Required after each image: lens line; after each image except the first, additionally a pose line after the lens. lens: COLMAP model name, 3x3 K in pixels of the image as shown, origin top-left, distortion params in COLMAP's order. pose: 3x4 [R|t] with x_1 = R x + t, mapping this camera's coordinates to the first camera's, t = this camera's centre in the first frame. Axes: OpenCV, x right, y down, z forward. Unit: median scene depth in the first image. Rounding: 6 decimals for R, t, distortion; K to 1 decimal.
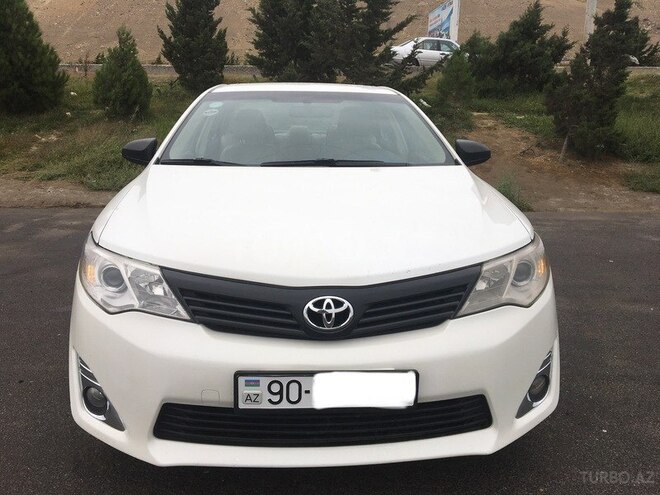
lens RADIAL K [[556.5, 0, 330.9], [0, 556.5, 248.1], [0, 0, 1]] dist [0.027179, -0.033318]
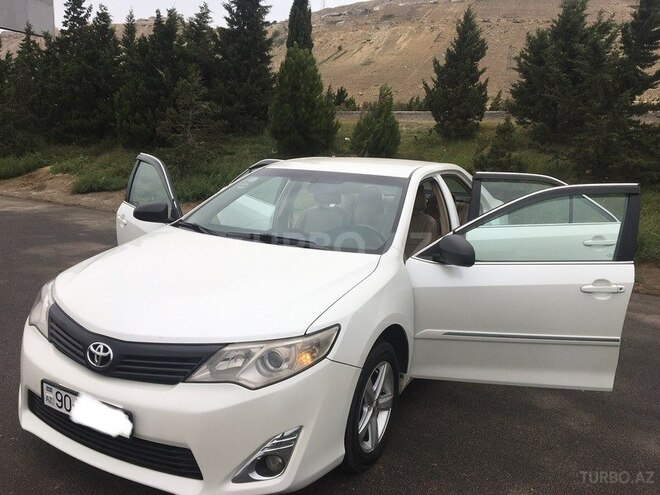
lens RADIAL K [[556.5, 0, 327.1], [0, 556.5, 244.9], [0, 0, 1]] dist [0.027179, -0.033318]
pose [[0.843701, 0.119415, -0.523363, 0.864989], [-0.153113, 0.987977, -0.021404, -0.157273], [0.514514, 0.098192, 0.851841, 0.046350]]
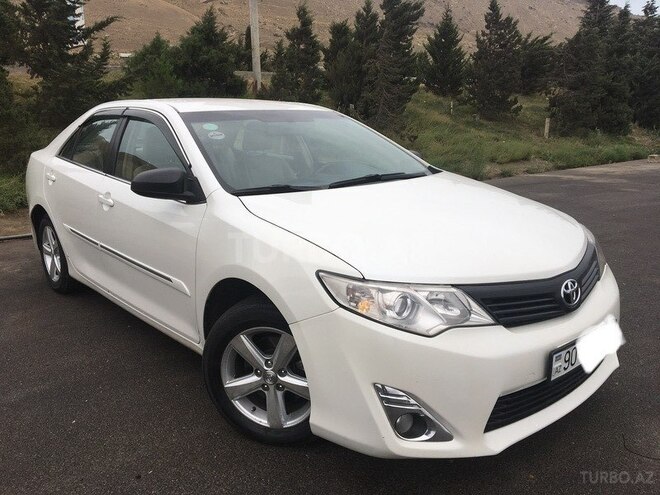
lens RADIAL K [[556.5, 0, 330.9], [0, 556.5, 249.8], [0, 0, 1]] dist [0.027179, -0.033318]
pose [[0.800435, -0.154226, 0.579239, -0.863477], [0.150738, 0.987070, 0.054513, -0.101623], [-0.580156, 0.043680, 0.813333, 0.175944]]
